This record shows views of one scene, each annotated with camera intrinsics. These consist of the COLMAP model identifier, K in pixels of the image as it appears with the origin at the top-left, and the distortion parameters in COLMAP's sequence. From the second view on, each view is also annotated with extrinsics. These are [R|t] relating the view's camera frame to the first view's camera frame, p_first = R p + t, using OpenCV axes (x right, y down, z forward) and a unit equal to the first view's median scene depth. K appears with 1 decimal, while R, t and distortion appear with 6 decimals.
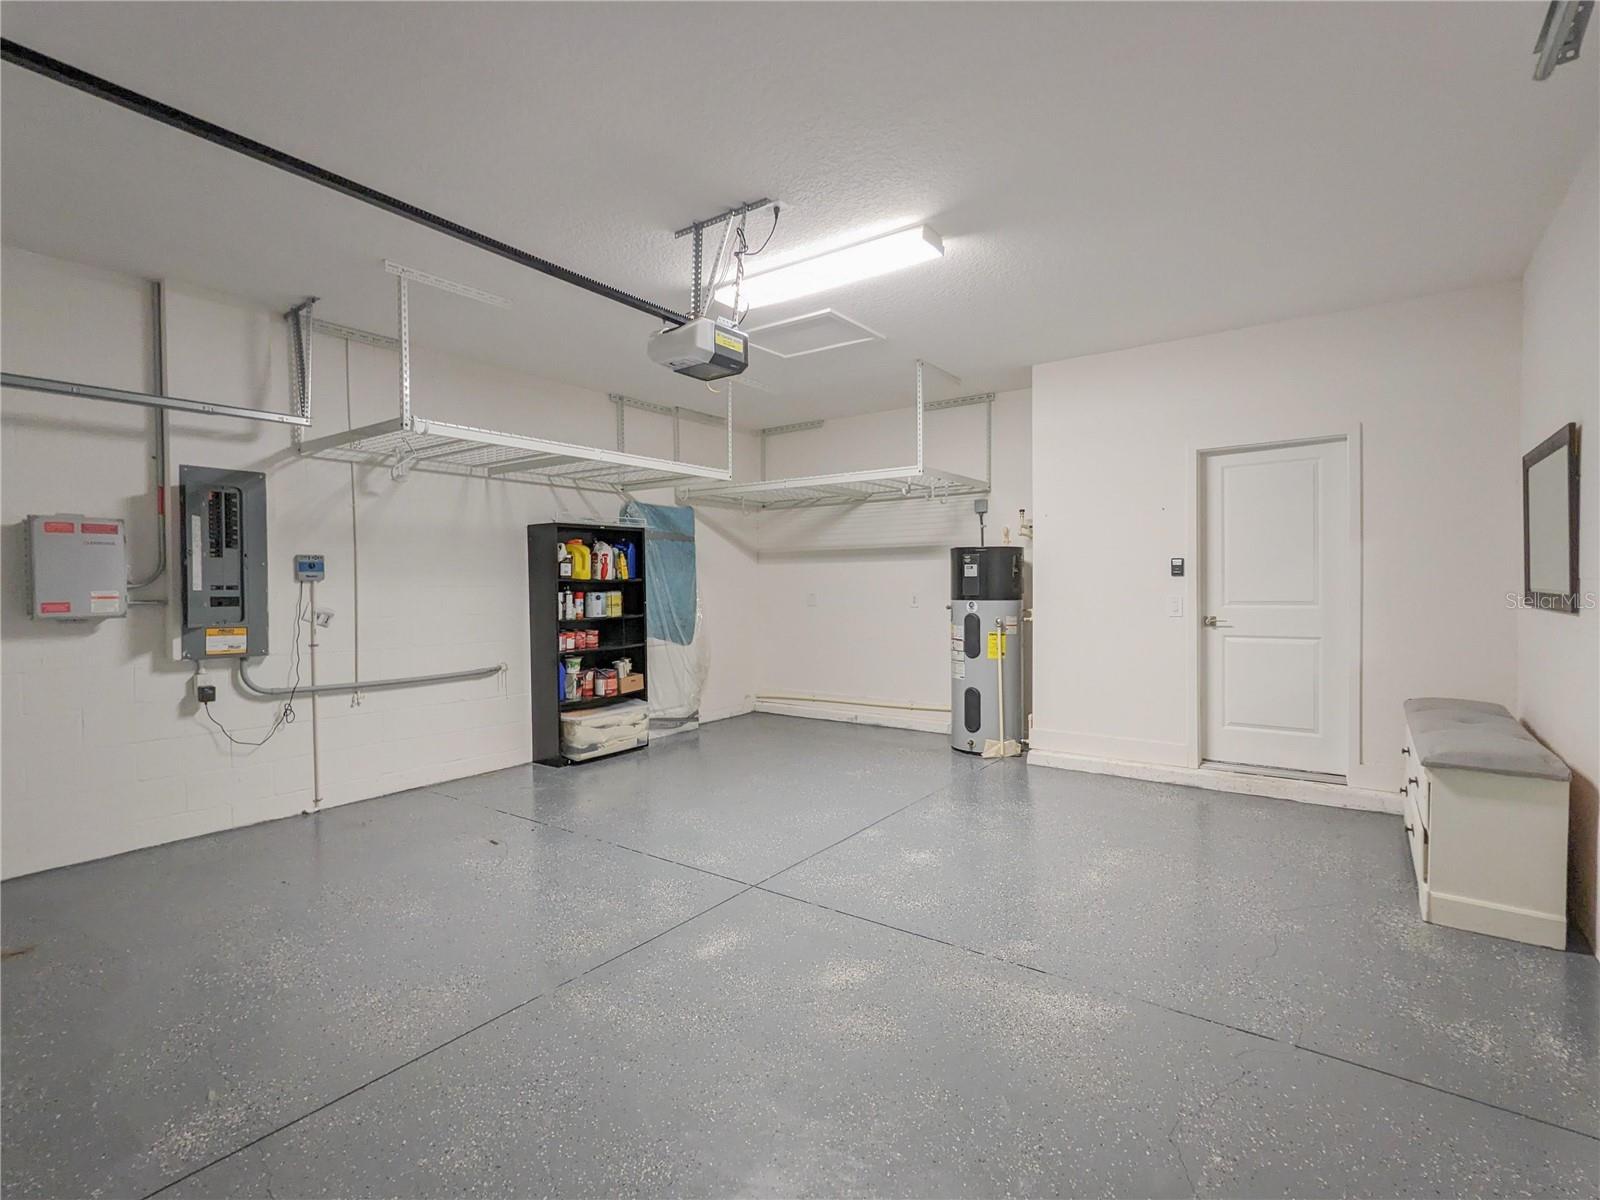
lens RADIAL K [[770.9, 0, 806.5], [0, 770.9, 601.4], [0, 0, 1]] dist [-0.001482, 0.000801]
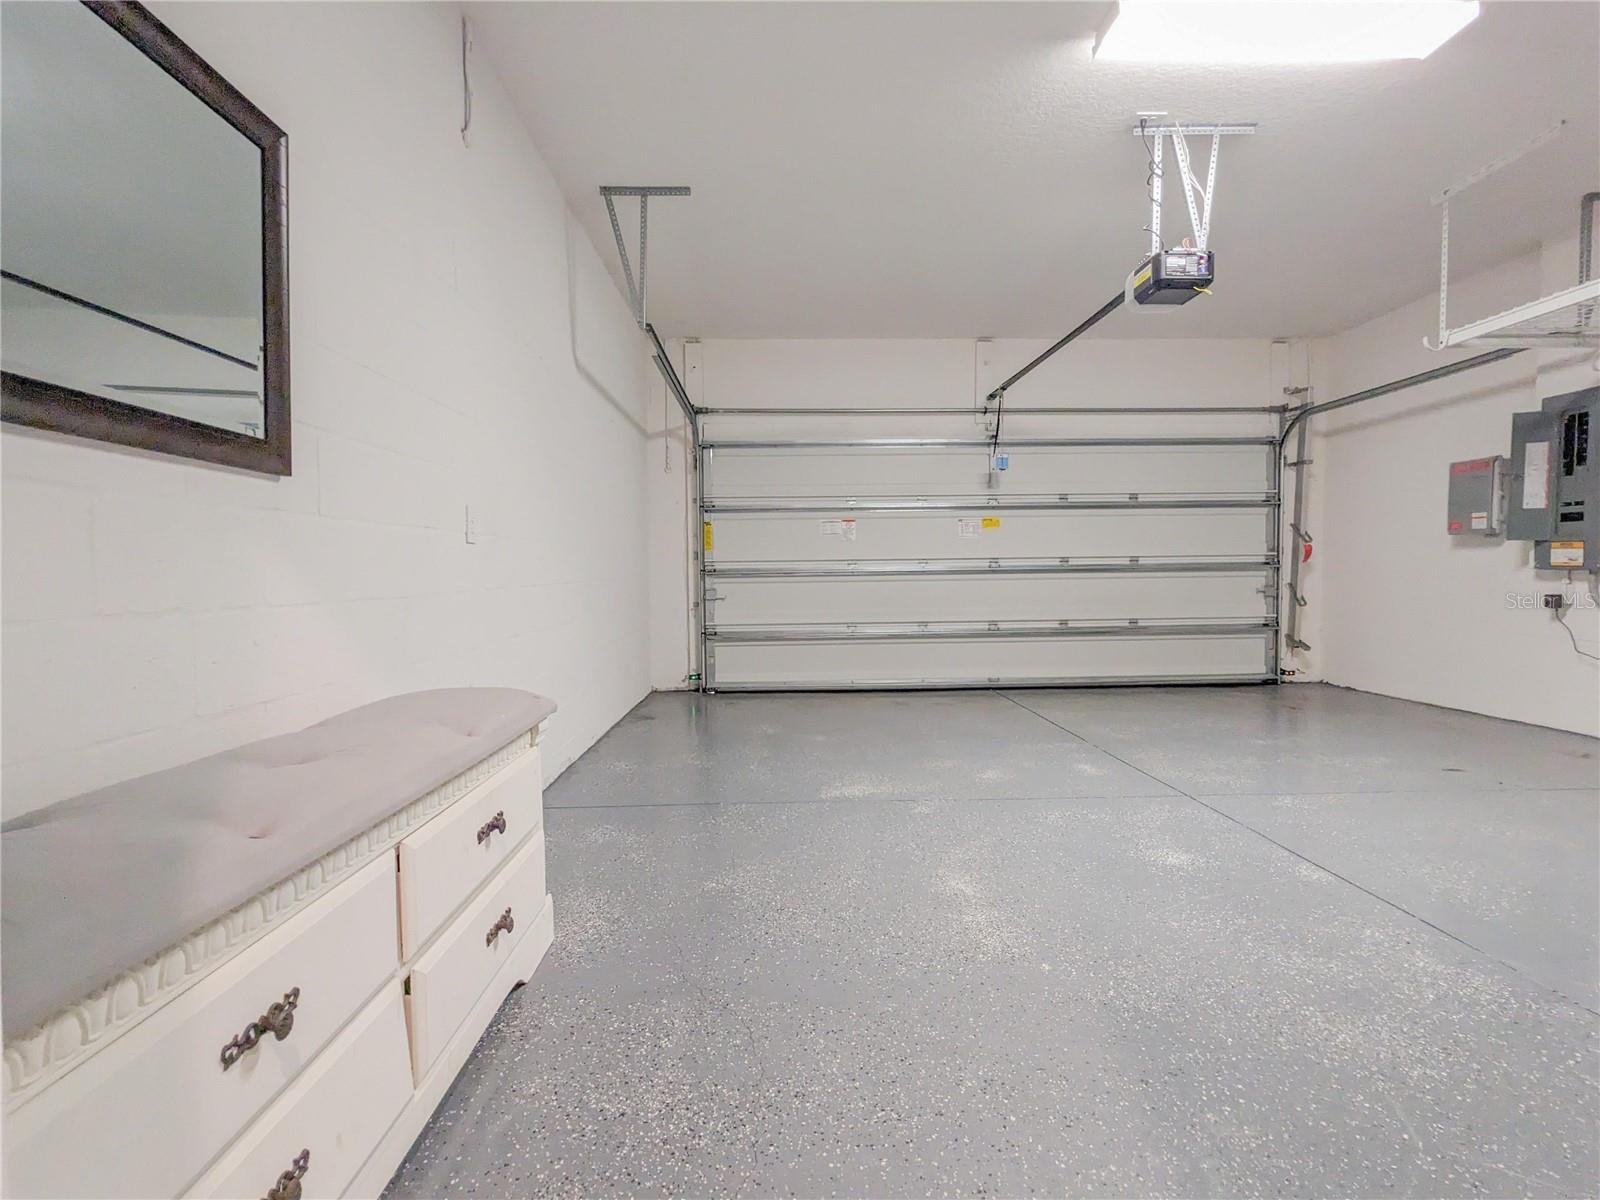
lens RADIAL K [[770.9, 0, 806.5], [0, 770.9, 601.4], [0, 0, 1]] dist [-0.001482, 0.000801]
pose [[-0.790079, 0.038551, -0.611792, 0.753865], [0.000867, 0.998090, 0.061773, 0.051198], [0.613005, 0.048275, -0.788603, 1.218237]]
